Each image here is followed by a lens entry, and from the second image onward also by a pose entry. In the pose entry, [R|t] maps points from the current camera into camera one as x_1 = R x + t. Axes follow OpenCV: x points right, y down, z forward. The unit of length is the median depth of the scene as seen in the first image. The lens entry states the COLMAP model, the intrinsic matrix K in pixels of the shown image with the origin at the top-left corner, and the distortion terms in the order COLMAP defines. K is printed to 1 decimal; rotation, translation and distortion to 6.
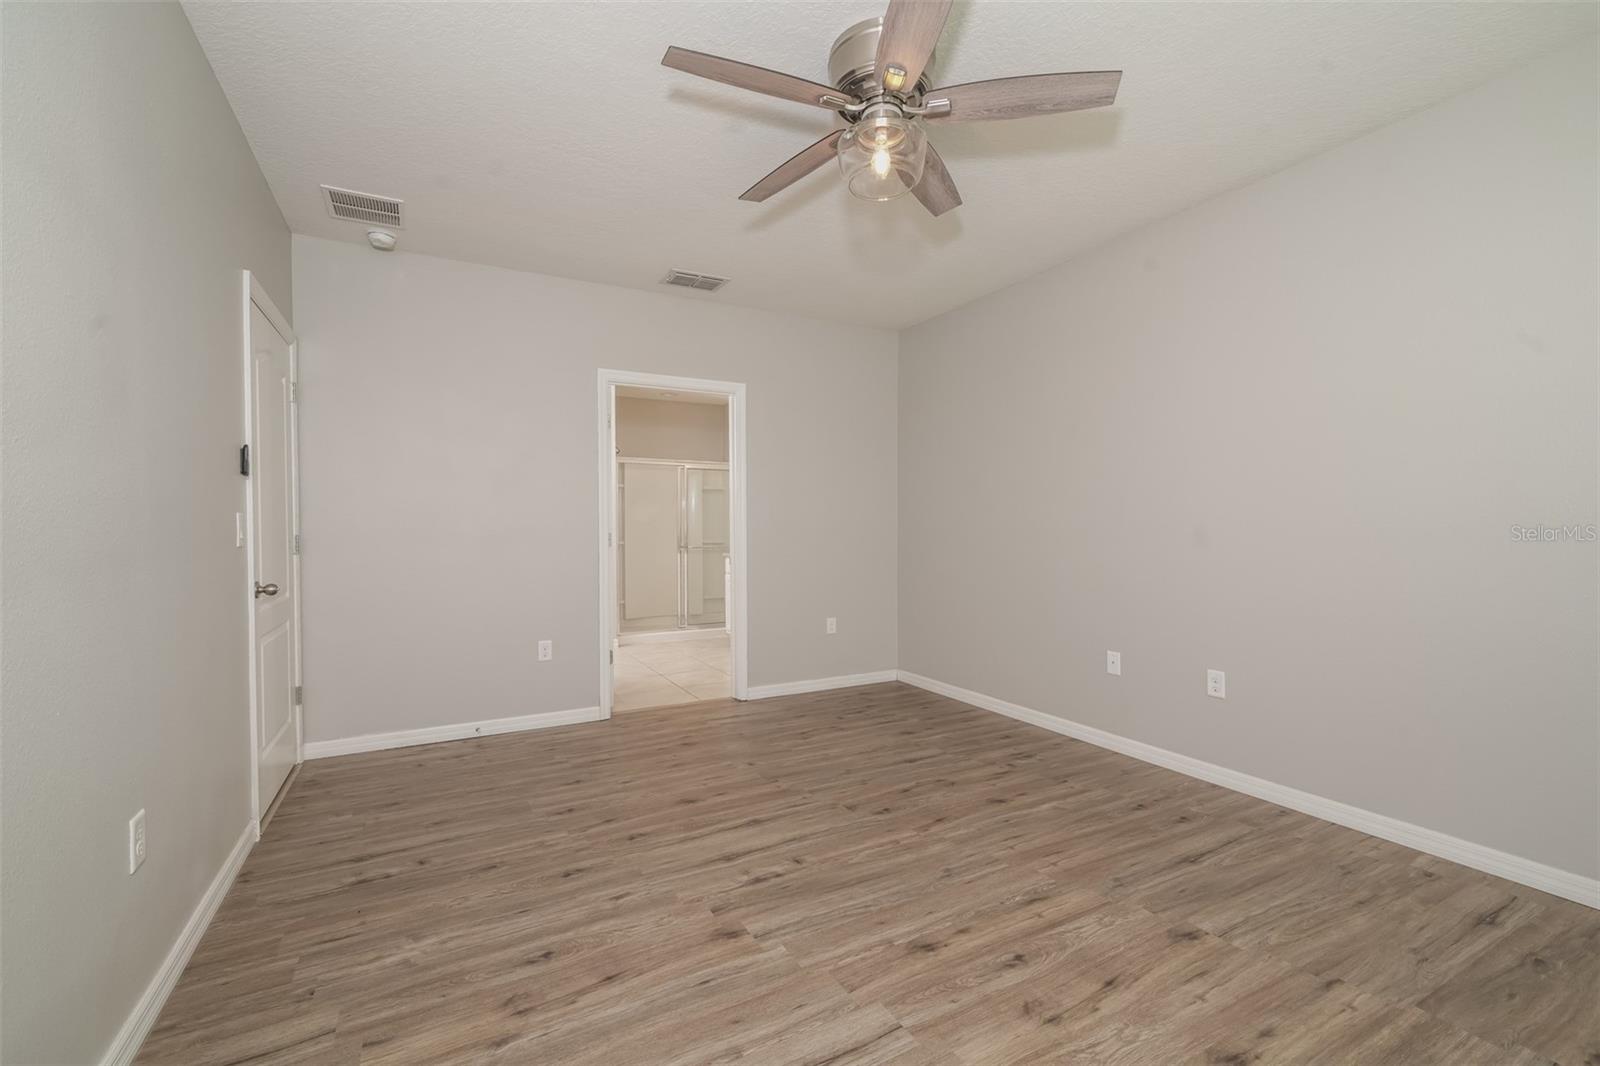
lens RADIAL K [[665.9, 0, 800.9], [0, 665.9, 513.6], [0, 0, 1]] dist [0.001785, 0.001058]
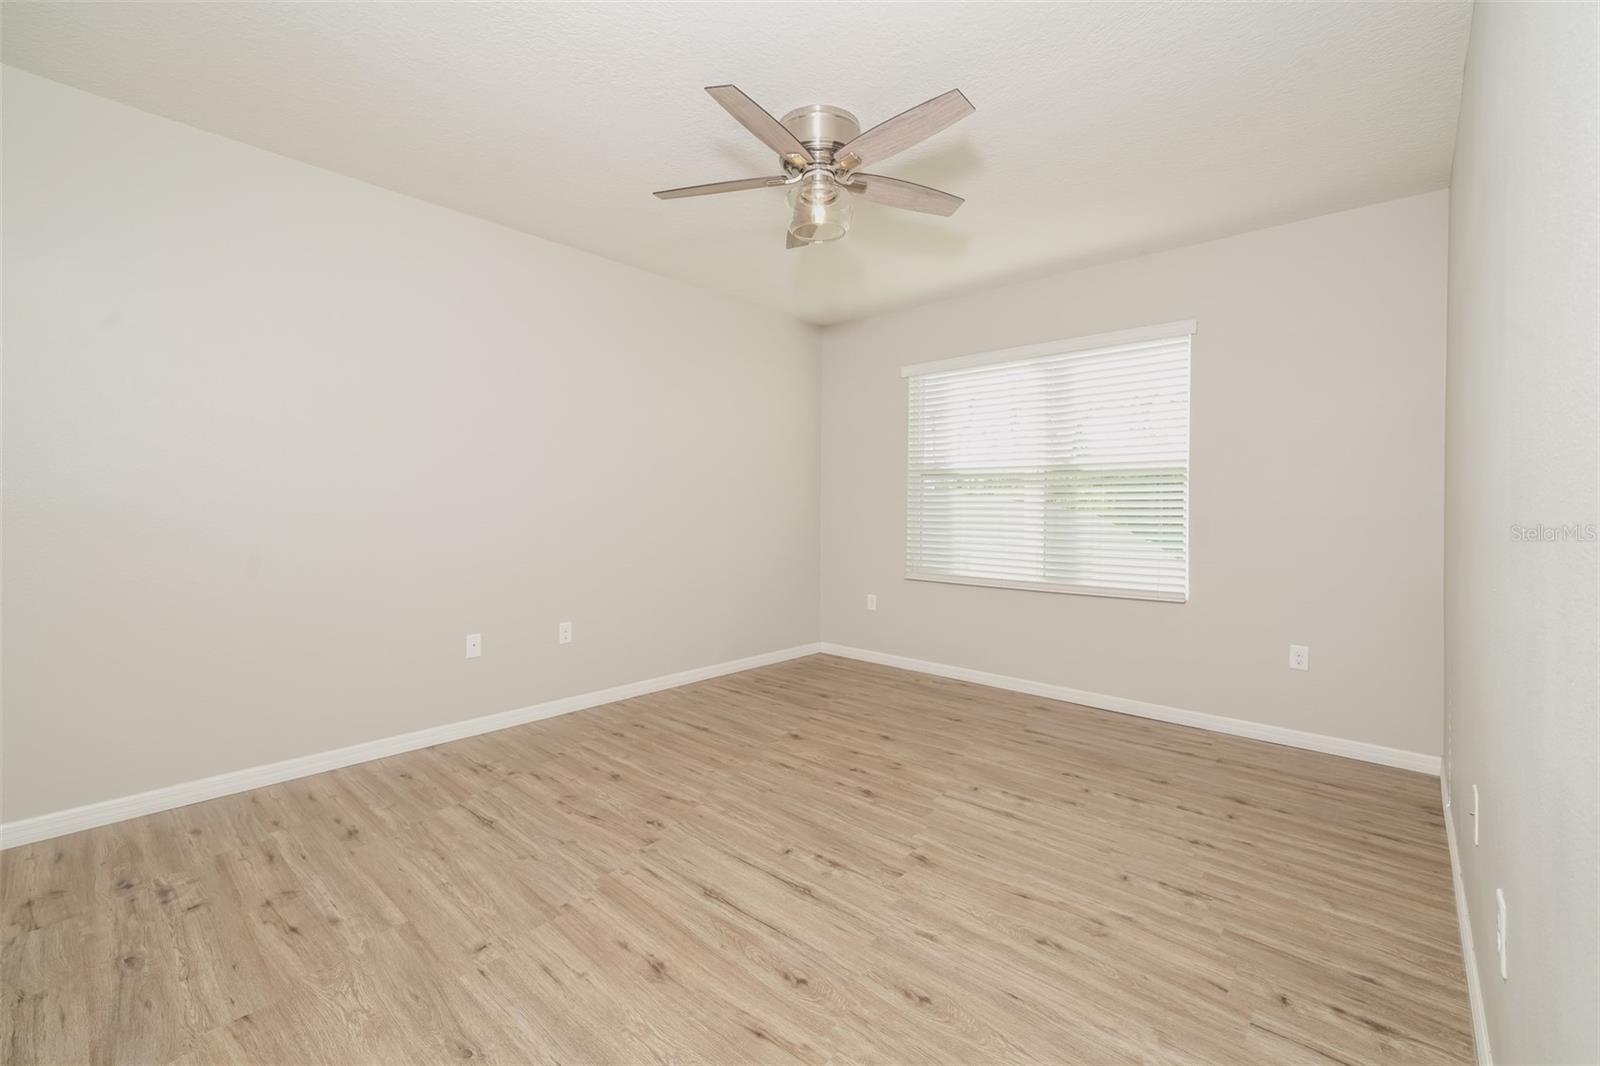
lens RADIAL K [[665.9, 0, 800.9], [0, 665.9, 513.6], [0, 0, 1]] dist [0.001785, 0.001058]
pose [[-0.322491, -0.008466, 0.946535, -0.931863], [-0.024045, 0.999711, 0.000749, 0.020061], [-0.946267, -0.022518, -0.322601, 1.297483]]
